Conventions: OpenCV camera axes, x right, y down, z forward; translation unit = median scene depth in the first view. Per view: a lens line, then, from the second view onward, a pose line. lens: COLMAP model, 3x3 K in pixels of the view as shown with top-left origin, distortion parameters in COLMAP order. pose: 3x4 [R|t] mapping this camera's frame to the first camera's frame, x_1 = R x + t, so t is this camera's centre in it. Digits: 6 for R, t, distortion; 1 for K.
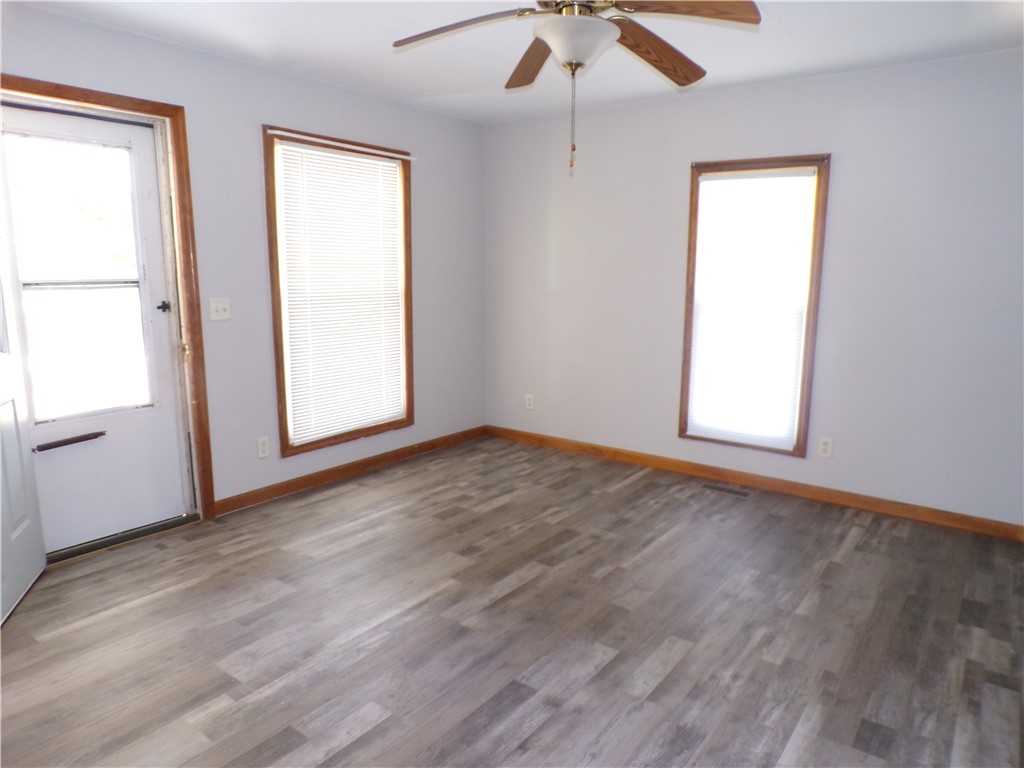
lens RADIAL K [[694.3, 0, 505.4], [0, 694.3, 383.9], [0, 0, 1]] dist [-0.023049, 0.000521]
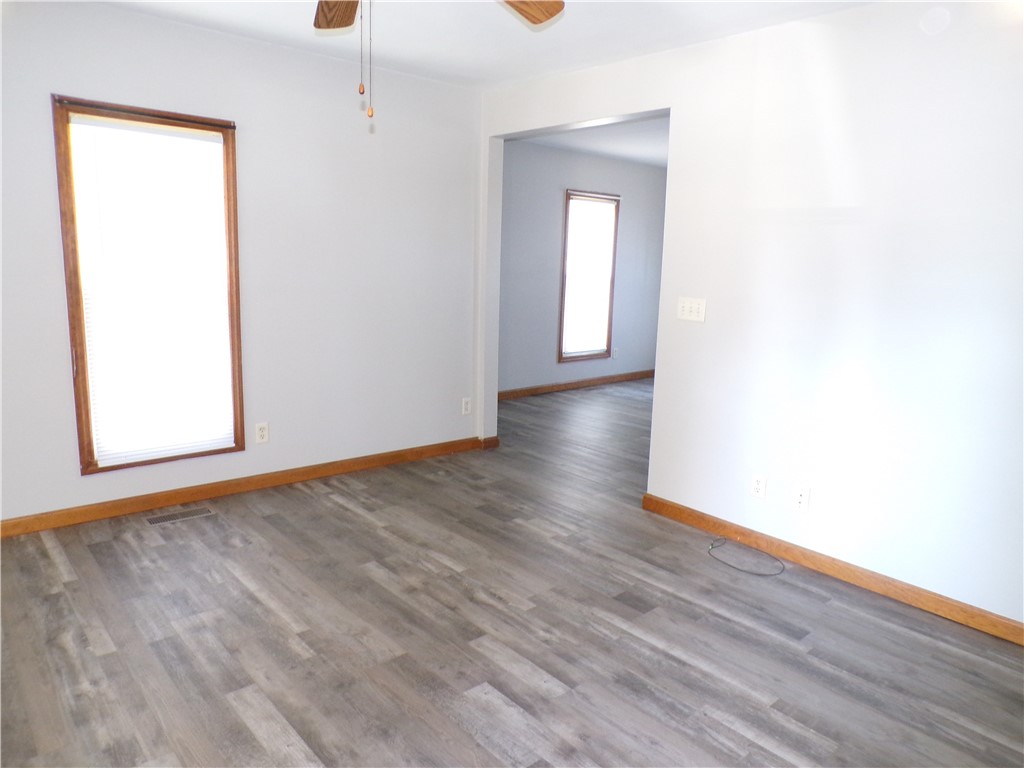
lens RADIAL K [[694.3, 0, 505.4], [0, 694.3, 383.9], [0, 0, 1]] dist [-0.023049, 0.000521]
pose [[0.208665, -0.185866, 0.960163, -0.449783], [0.133035, 0.978043, 0.160415, -0.099874], [-0.968897, 0.094262, 0.228810, 0.519214]]
